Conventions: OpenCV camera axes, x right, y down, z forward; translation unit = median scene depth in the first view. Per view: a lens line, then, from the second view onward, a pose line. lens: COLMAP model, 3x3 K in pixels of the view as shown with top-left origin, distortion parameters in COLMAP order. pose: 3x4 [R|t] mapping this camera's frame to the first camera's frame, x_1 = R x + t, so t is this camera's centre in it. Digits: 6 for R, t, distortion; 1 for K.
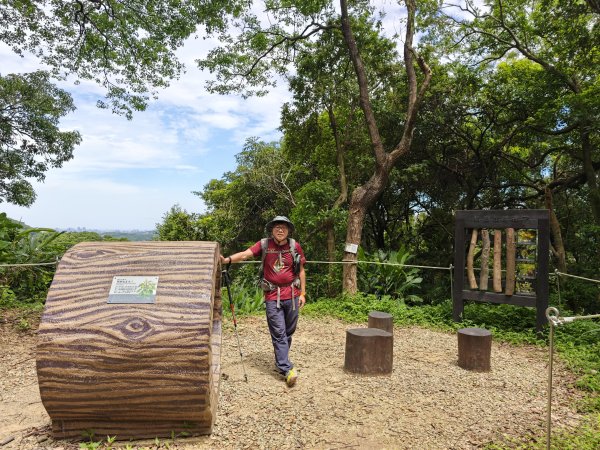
lens RADIAL K [[405.9, 0, 302.8], [0, 405.9, 227.4], [0, 0, 1]] dist [0.004361, -0.001084]
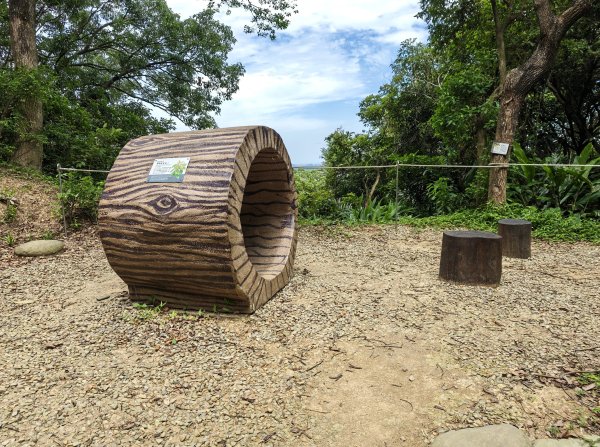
lens RADIAL K [[406.3, 0, 300.0], [0, 406.3, 223.5], [0, 0, 1]] dist [0.003636, 0.002665]
pose [[0.894578, 0.014729, -0.446670, 0.339935], [0.057791, 0.987253, 0.148299, 0.148725], [0.443160, -0.158478, 0.882323, 0.205689]]
